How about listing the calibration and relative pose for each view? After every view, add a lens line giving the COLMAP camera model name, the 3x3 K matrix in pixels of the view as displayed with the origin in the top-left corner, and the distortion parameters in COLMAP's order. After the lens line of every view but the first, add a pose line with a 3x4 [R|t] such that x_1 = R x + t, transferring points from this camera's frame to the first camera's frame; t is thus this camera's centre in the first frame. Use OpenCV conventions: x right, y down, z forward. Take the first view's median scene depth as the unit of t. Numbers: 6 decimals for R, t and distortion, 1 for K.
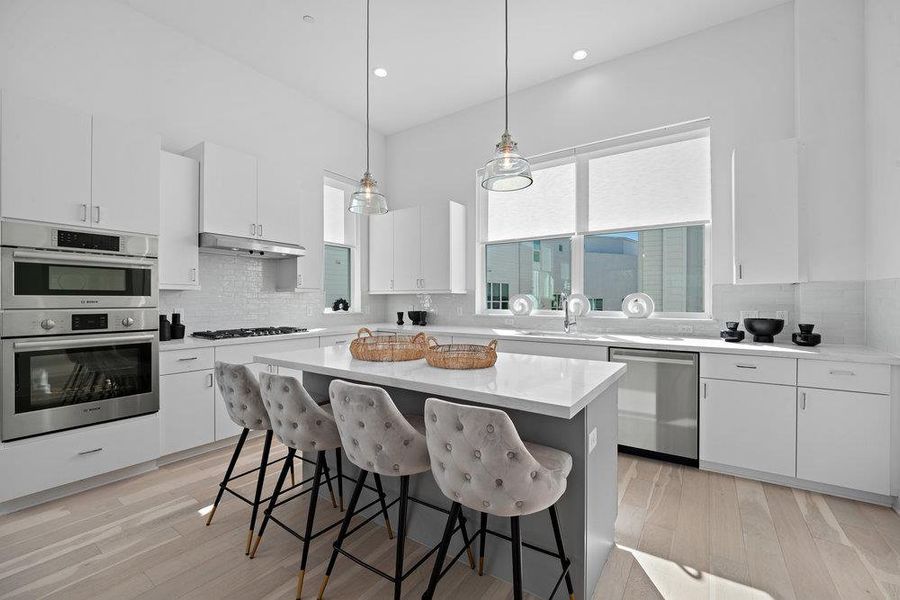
lens RADIAL K [[373.0, 0, 455.3], [0, 373.0, 300.3], [0, 0, 1]] dist [-0.012843, -0.002648]
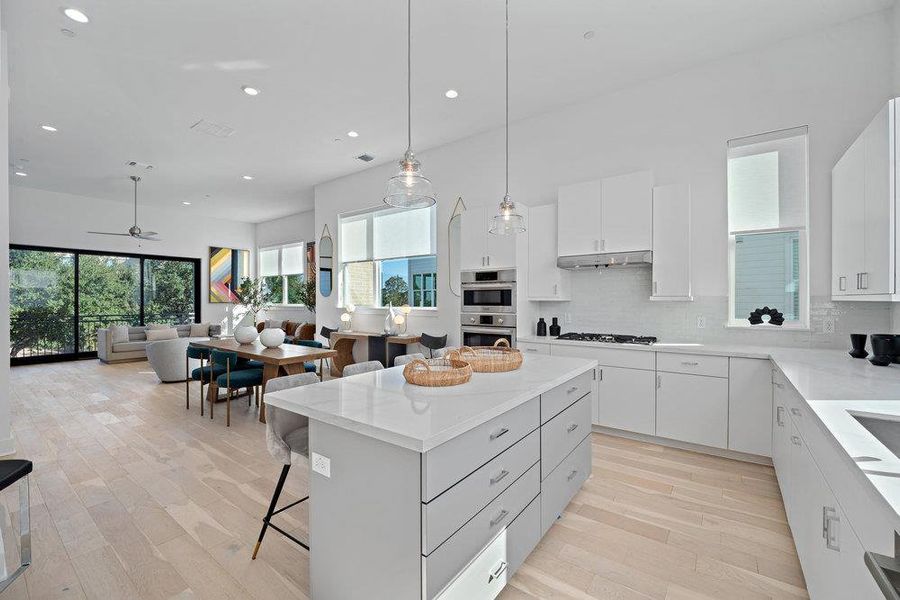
lens RADIAL K [[373.0, 0, 448.6], [0, 373.0, 303.5], [0, 0, 1]] dist [-0.012843, -0.002648]
pose [[-0.050104, 0.009823, -0.998696, 0.664350], [0.003080, 0.999948, 0.009681, -0.032525], [0.998739, -0.002591, -0.050132, 0.685188]]
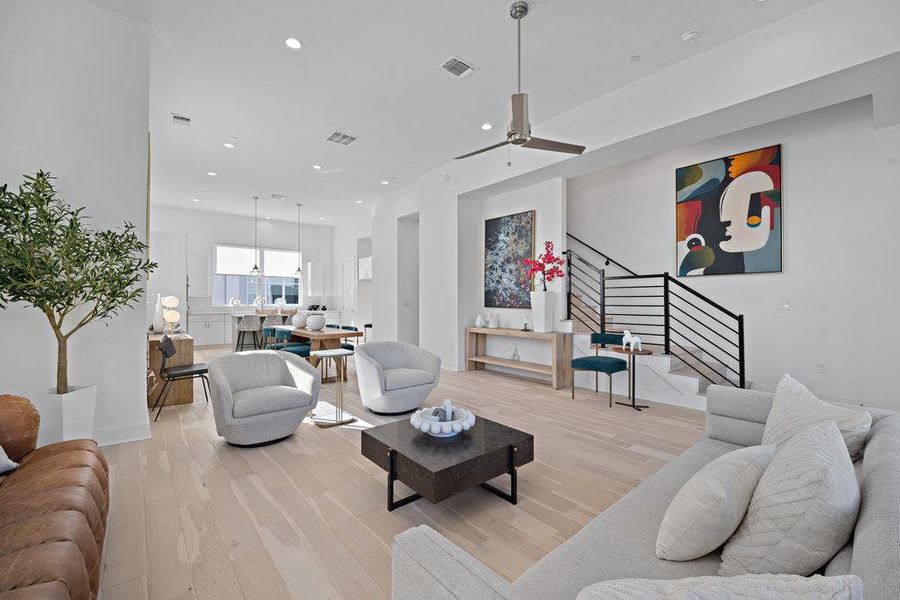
lens RADIAL K [[373.0, 0, 455.4], [0, 373.0, 300.9], [0, 0, 1]] dist [-0.012843, -0.002648]
pose [[0.261968, 0.001681, 0.965075, -2.518623], [-0.003717, 0.999993, -0.000732, 0.002675], [-0.965070, -0.003396, 0.261972, -1.462381]]
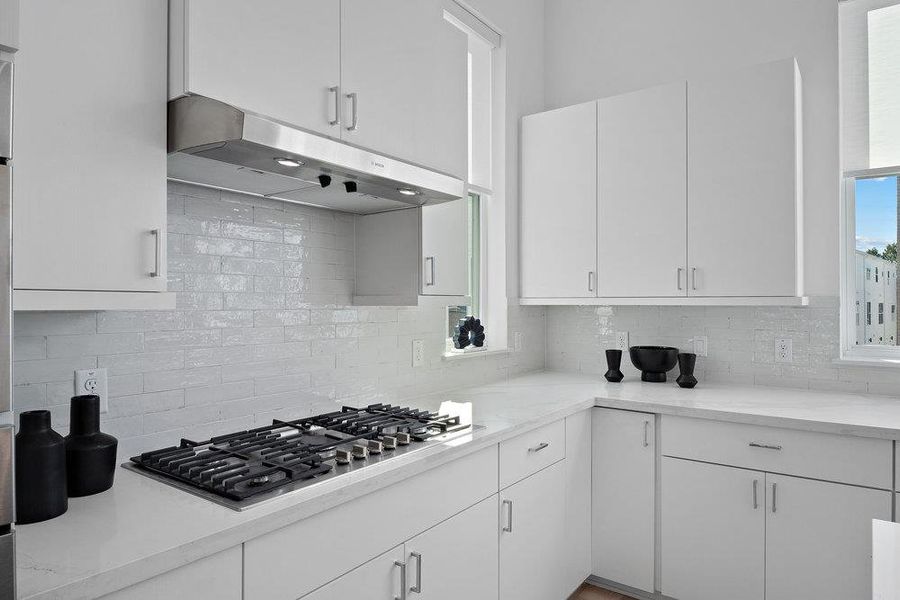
lens RADIAL K [[563.3, 0, 452.5], [0, 563.3, 298.6], [0, 0, 1]] dist [0.010907, -0.013312]
pose [[0.999358, -0.002928, -0.035696, -0.480686], [0.002683, 0.999972, -0.006917, -0.032849], [0.035715, 0.006817, 0.999339, 0.609253]]
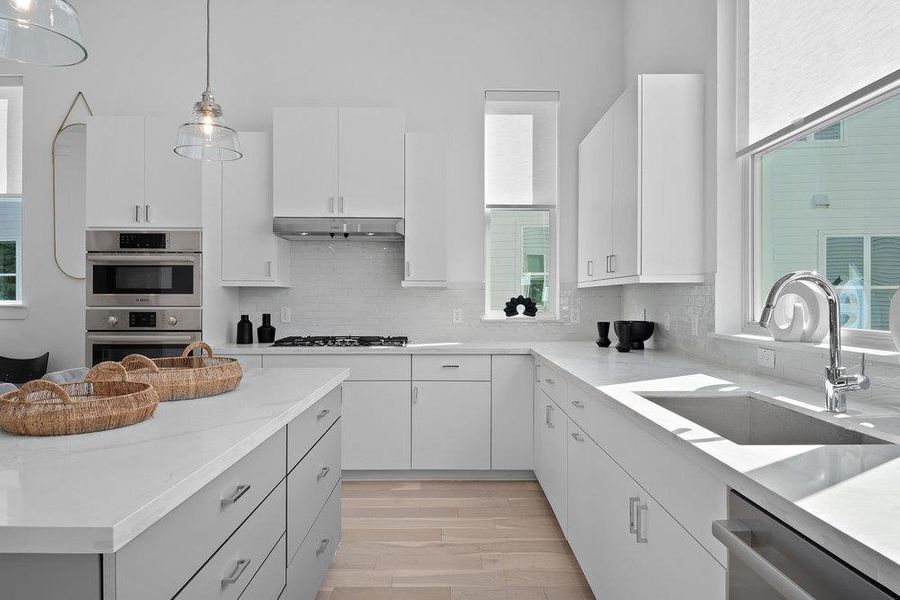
lens RADIAL K [[563.3, 0, 451.9], [0, 563.3, 306.5], [0, 0, 1]] dist [0.010907, -0.013312]
pose [[0.567171, 0.009598, -0.823544, 0.598777], [-0.000547, 0.999936, 0.011278, 0.002928], [0.823600, -0.005946, 0.567140, 0.618688]]
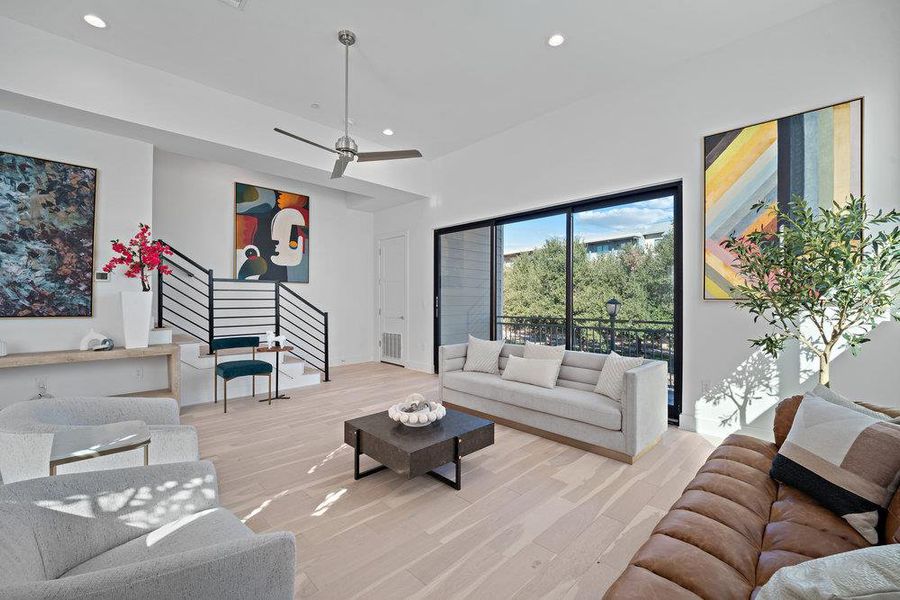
lens RADIAL K [[373.0, 0, 450.1], [0, 373.0, 297.3], [0, 0, 1]] dist [-0.012843, -0.002648]
pose [[-0.981695, 0.002289, 0.190445, -2.007669], [0.000305, 0.999945, -0.010448, -0.011121], [-0.190459, -0.010199, -0.981642, -0.354675]]
